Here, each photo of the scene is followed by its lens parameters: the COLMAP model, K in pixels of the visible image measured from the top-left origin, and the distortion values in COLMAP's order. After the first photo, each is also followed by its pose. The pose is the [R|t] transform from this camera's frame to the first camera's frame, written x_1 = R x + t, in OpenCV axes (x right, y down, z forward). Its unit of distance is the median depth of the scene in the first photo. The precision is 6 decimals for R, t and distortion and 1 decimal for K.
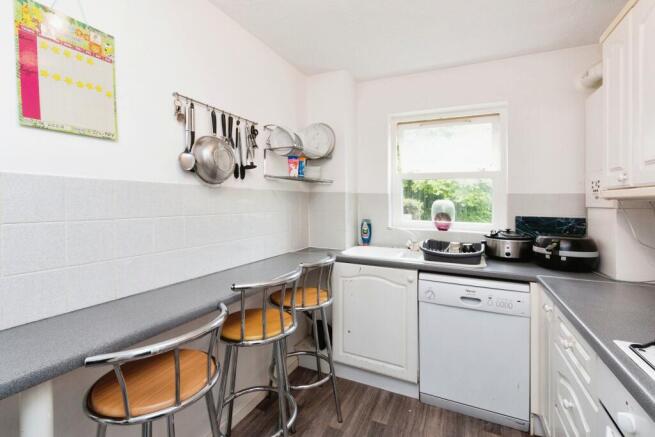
lens RADIAL K [[307.0, 0, 323.1], [0, 307.0, 204.5], [0, 0, 1]] dist [-0.000328, -0.000202]
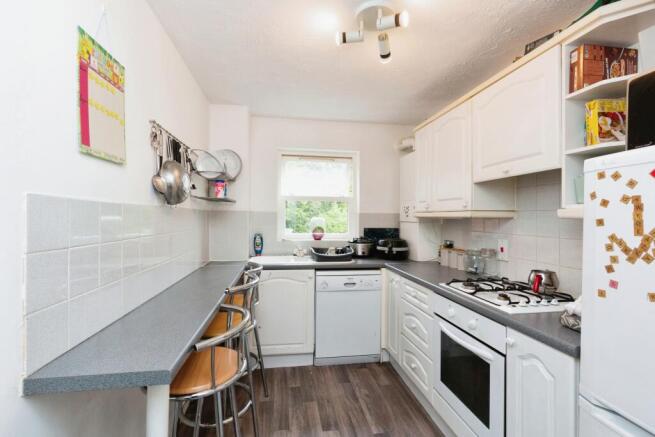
lens RADIAL K [[307.0, 0, 325.3], [0, 307.0, 218.2], [0, 0, 1]] dist [-0.000328, -0.000202]
pose [[0.825857, -0.006948, 0.563837, -0.413812], [0.007723, 0.999970, 0.001011, -0.014012], [-0.563827, 0.003520, 0.825885, -0.152818]]
